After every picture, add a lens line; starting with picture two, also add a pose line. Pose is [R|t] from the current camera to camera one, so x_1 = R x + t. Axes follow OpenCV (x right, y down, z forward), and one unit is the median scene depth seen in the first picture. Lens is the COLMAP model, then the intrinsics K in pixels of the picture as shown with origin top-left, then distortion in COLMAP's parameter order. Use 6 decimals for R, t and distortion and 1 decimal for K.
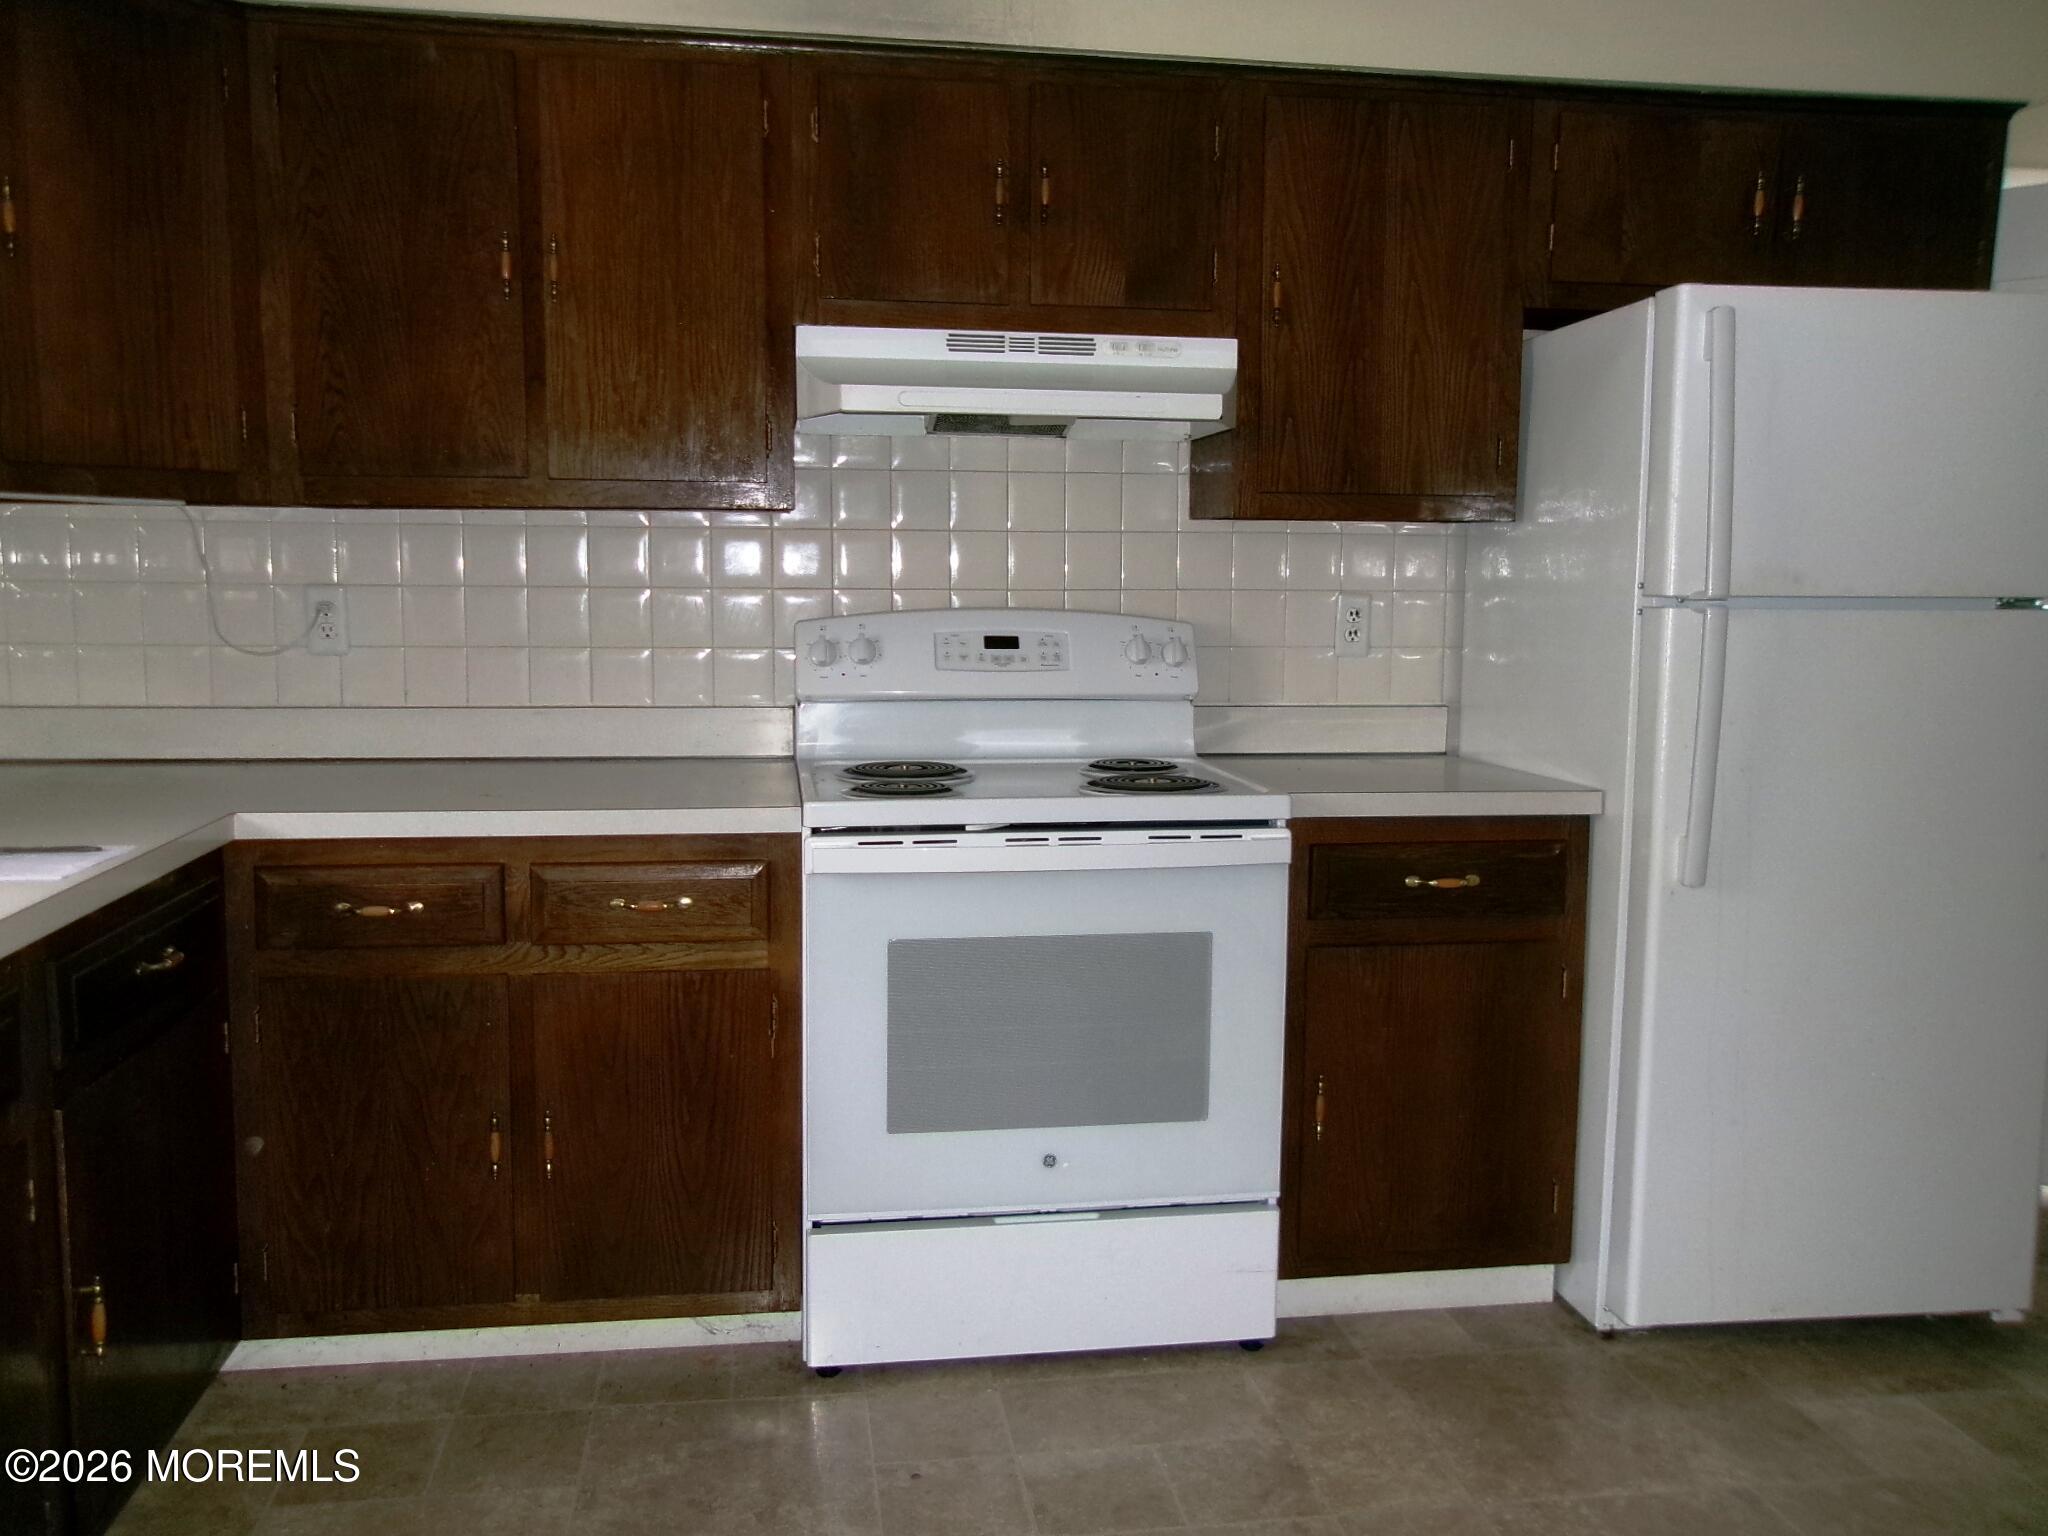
lens RADIAL K [[1569.0, 0, 1024.0], [0, 1569.0, 768.0], [0, 0, 1]] dist [-0.029327, 0.046379]
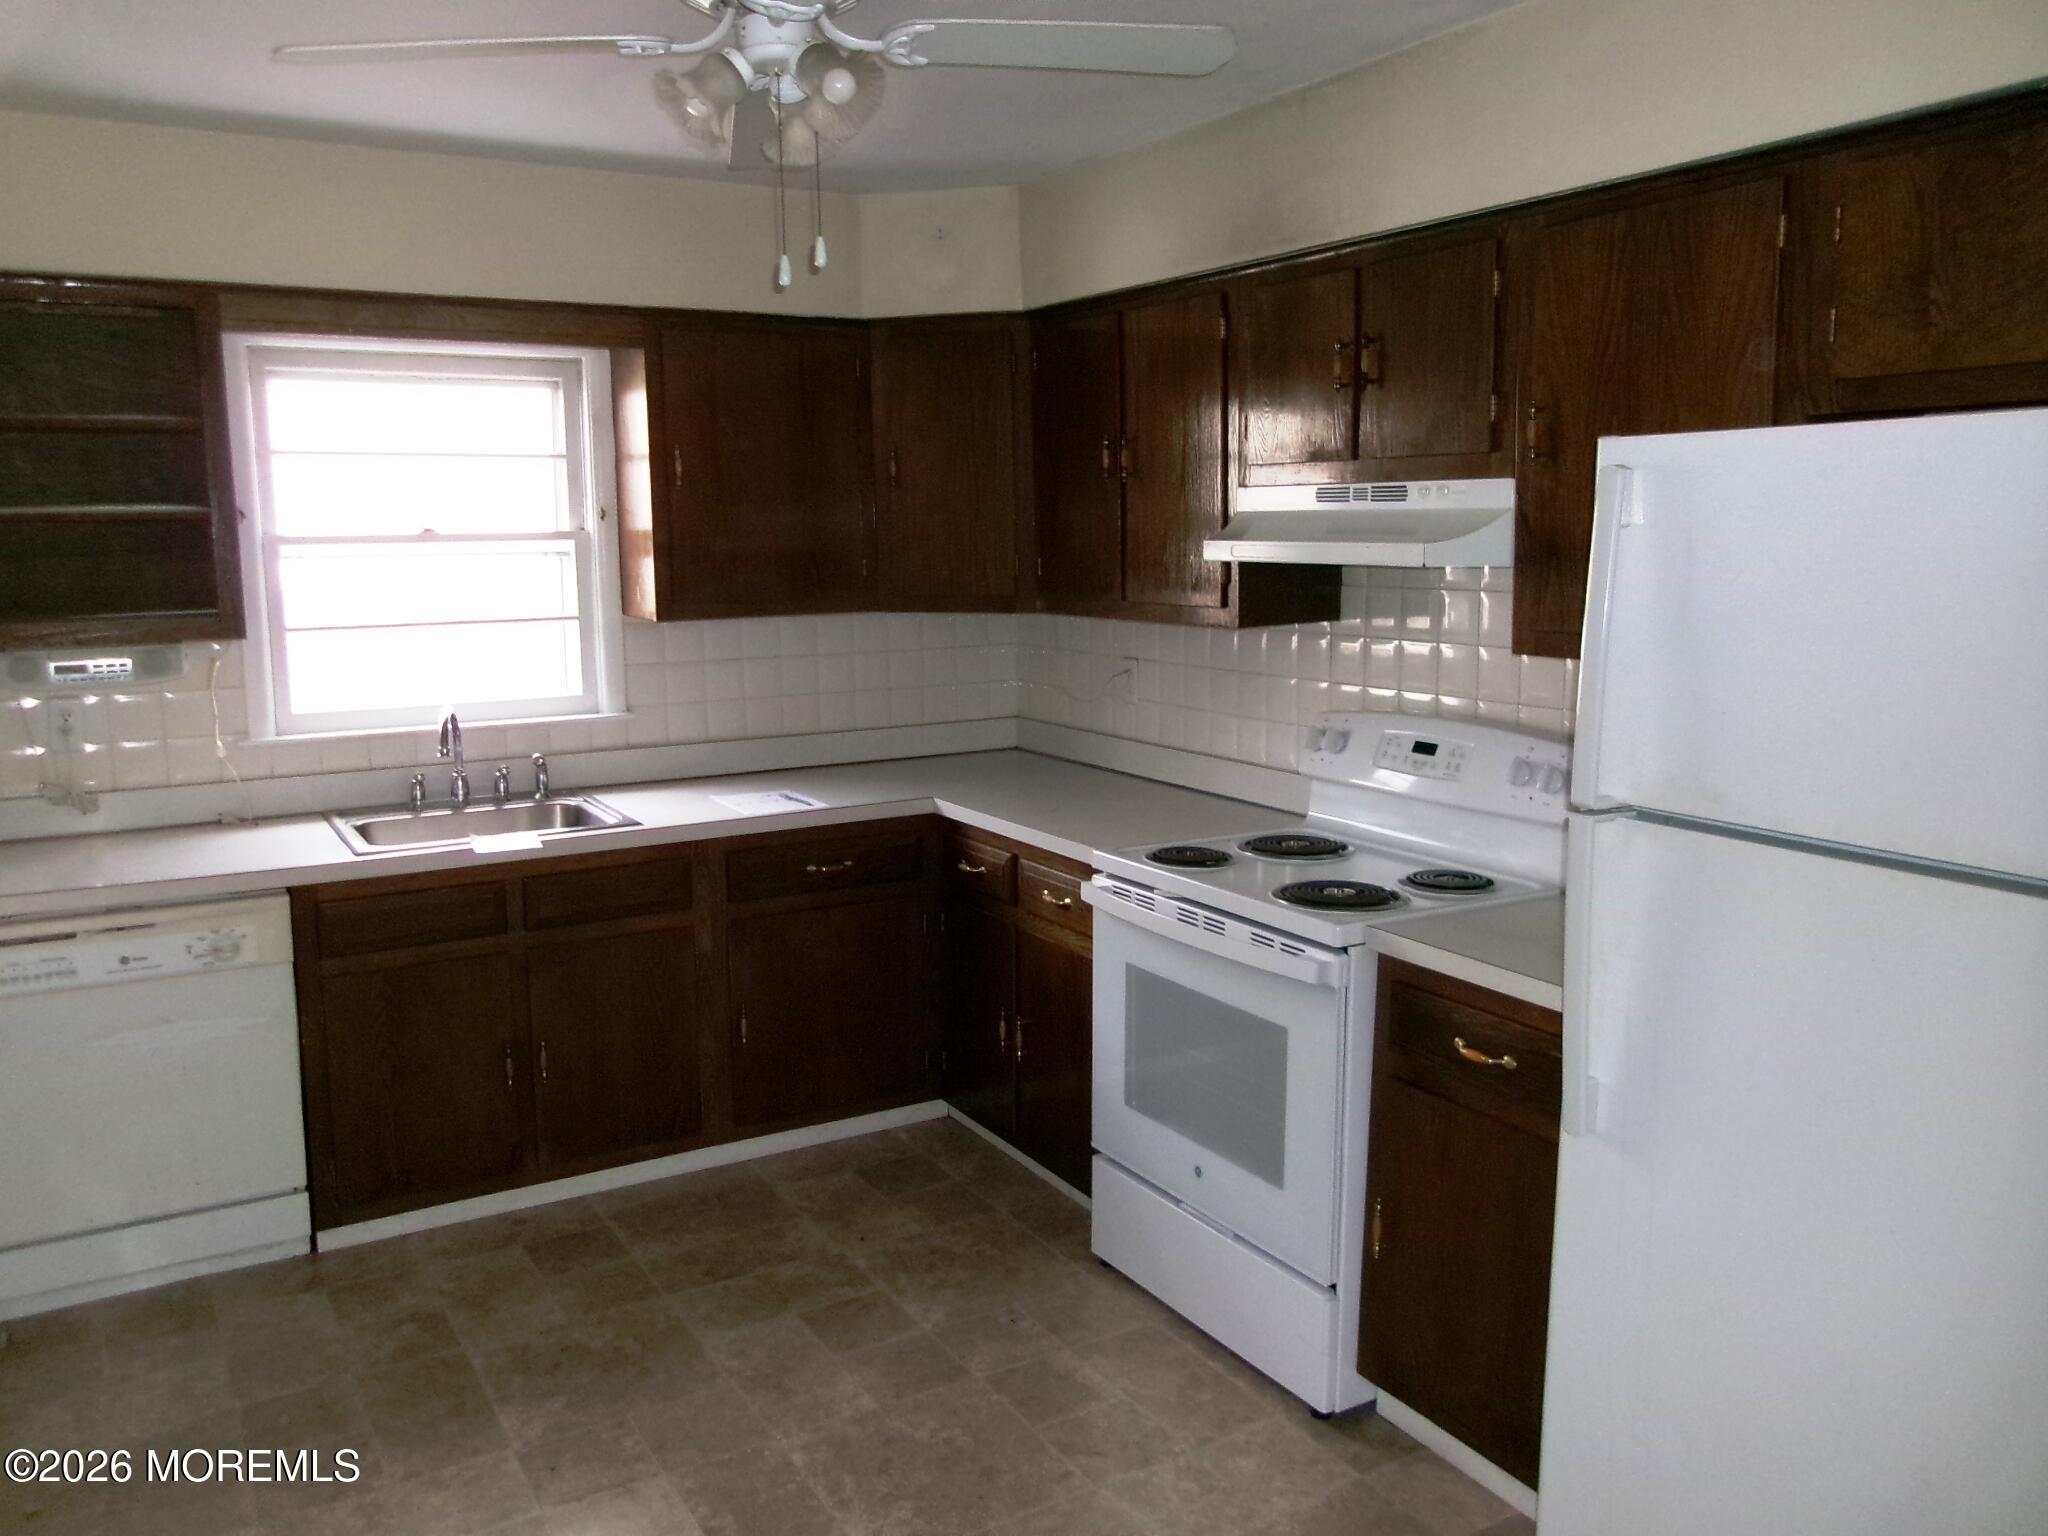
lens RADIAL K [[1569.0, 0, 1024.0], [0, 1569.0, 768.0], [0, 0, 1]] dist [-0.029327, 0.046379]
pose [[0.386822, 0.128921, -0.913098, 0.970653], [-0.101893, 0.990092, 0.096626, -0.157906], [0.916508, 0.055661, 0.396125, 0.334466]]
